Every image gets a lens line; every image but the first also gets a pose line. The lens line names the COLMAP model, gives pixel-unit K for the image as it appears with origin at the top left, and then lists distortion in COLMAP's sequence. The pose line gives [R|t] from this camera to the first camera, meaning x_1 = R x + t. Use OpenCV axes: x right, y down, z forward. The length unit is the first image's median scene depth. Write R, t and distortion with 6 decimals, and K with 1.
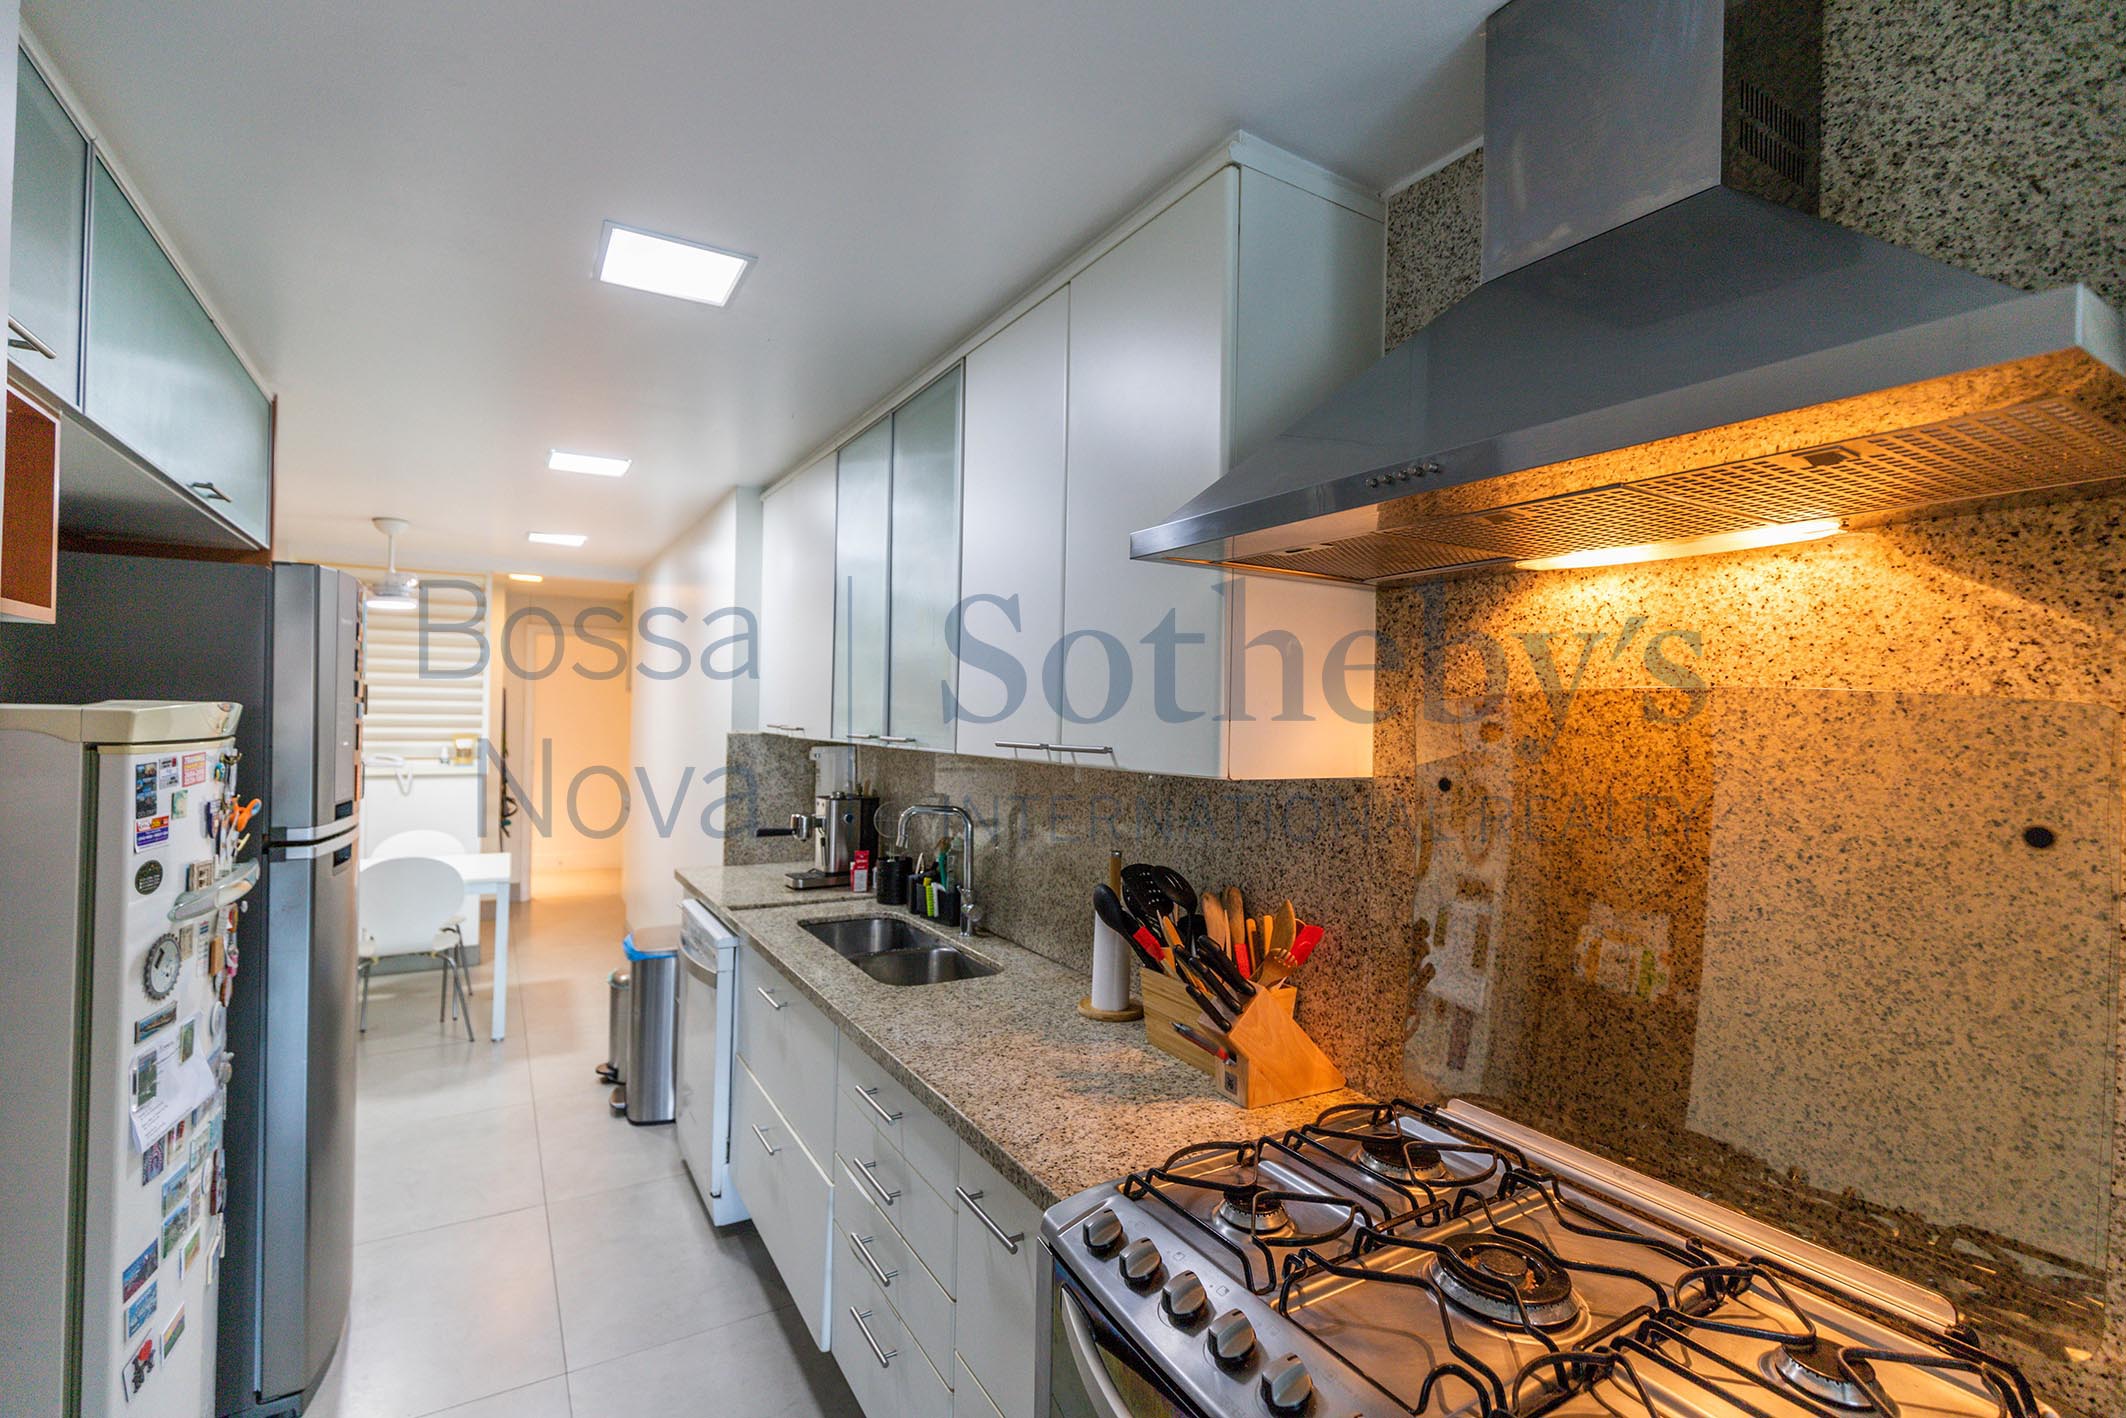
lens RADIAL K [[966.2, 0, 1063.0], [0, 966.2, 709.0], [0, 0, 1]] dist [0.000122, -0.000260]
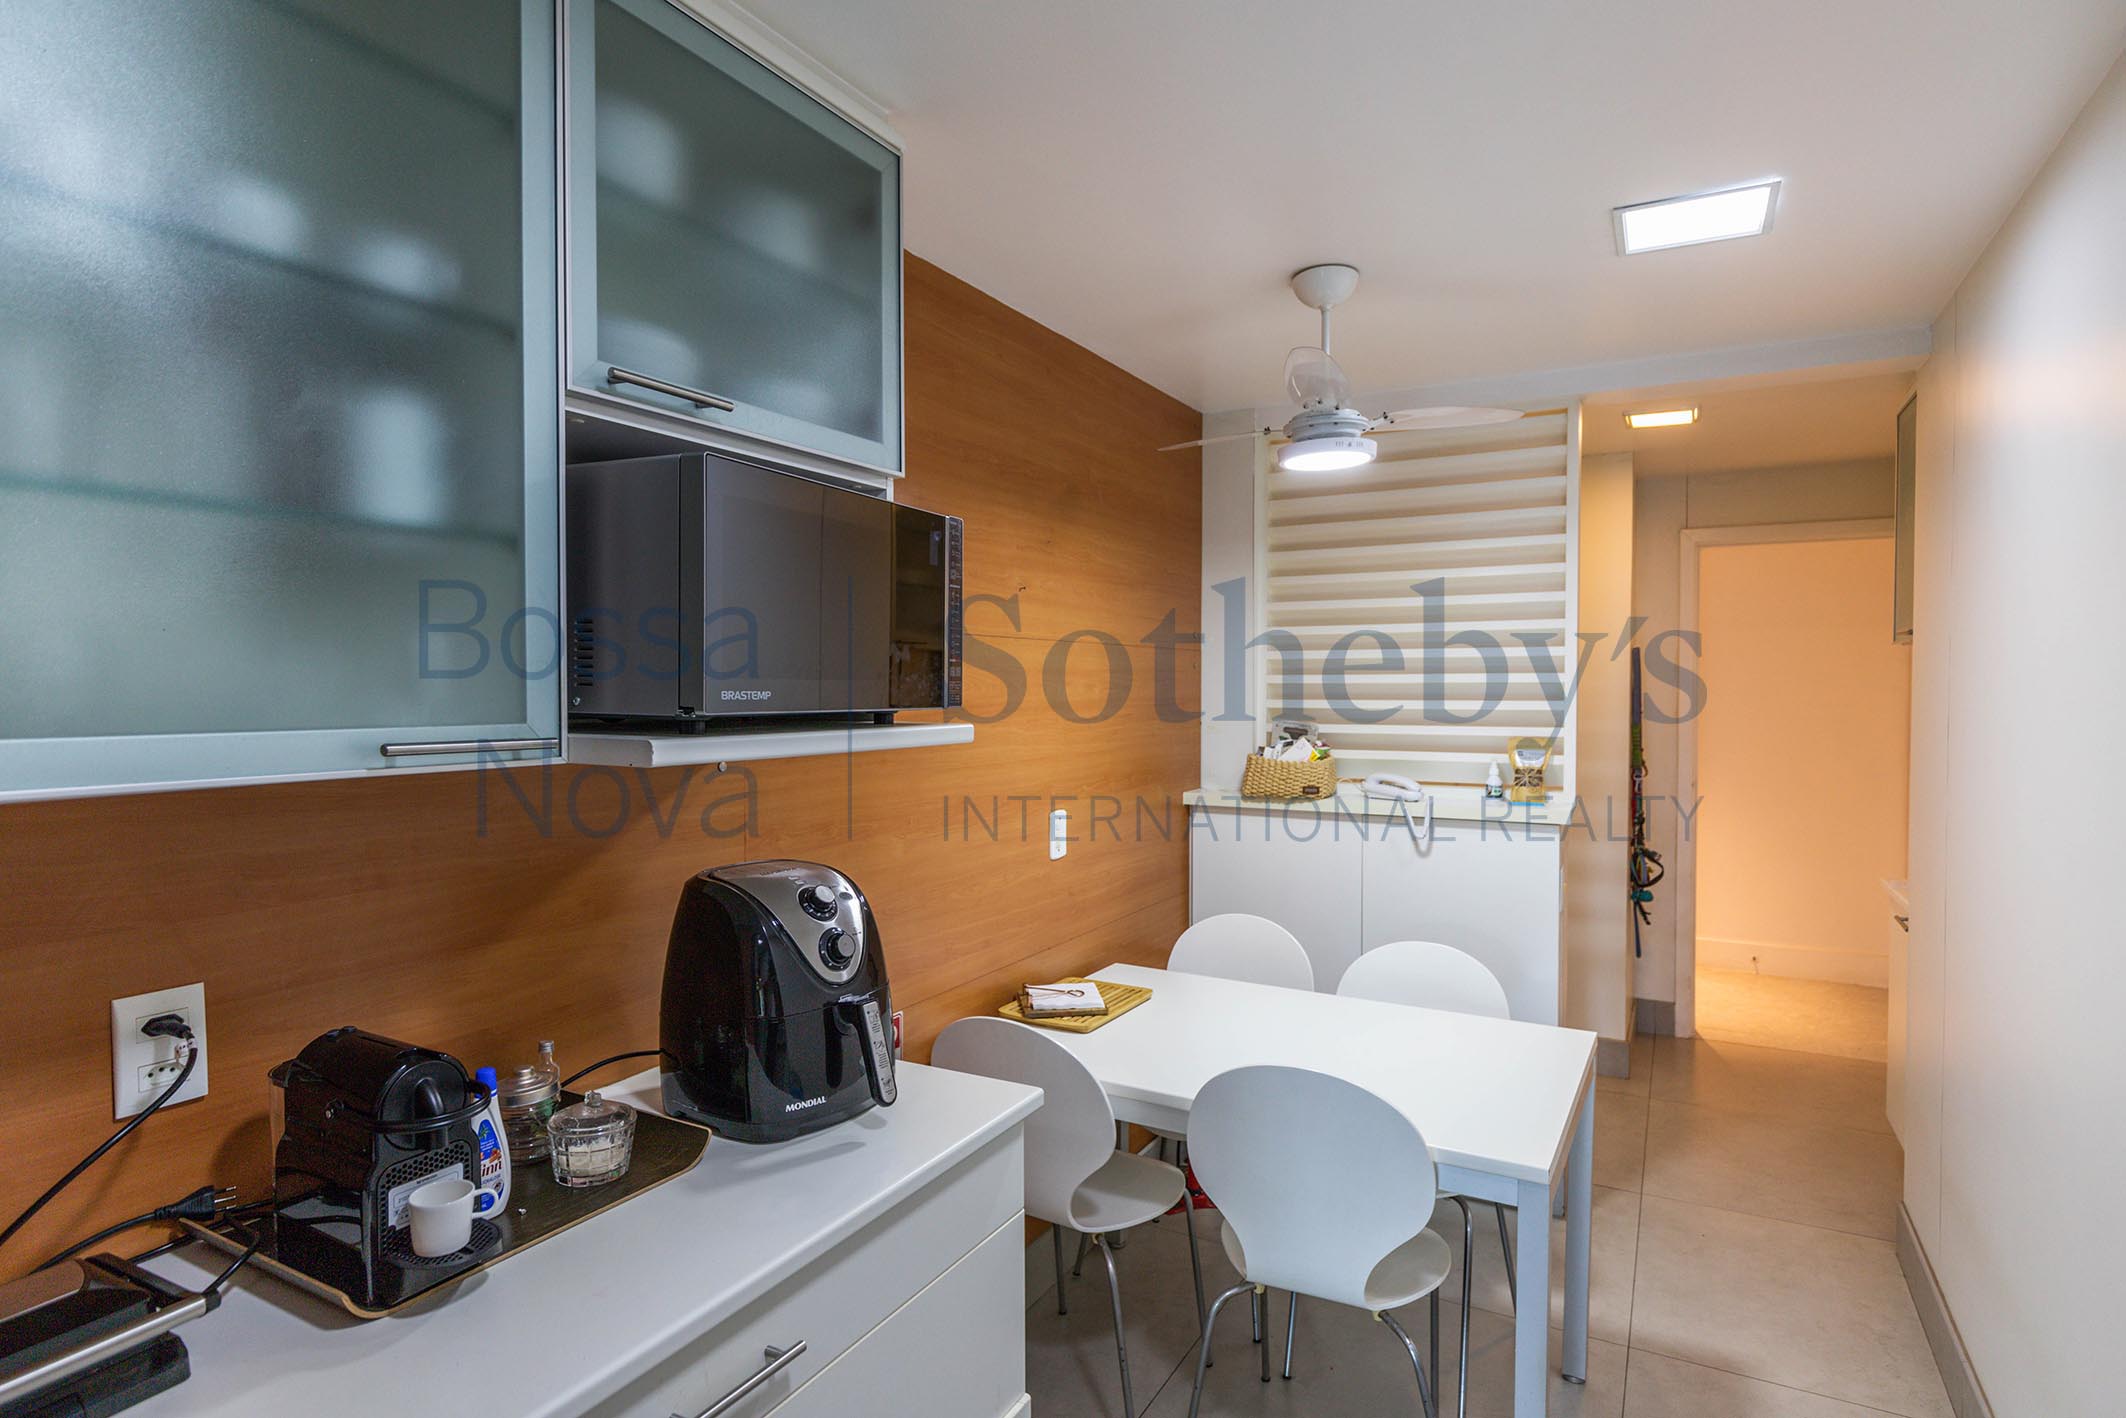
lens RADIAL K [[1102.9, 0, 1060.4], [0, 1102.9, 681.2], [0, 0, 1]] dist [0.000631, 0.000278]
pose [[0.498978, -0.017433, -0.866439, -0.255608], [0.017987, 0.999791, -0.009758, -0.001291], [0.866428, -0.010716, 0.499187, 0.515698]]
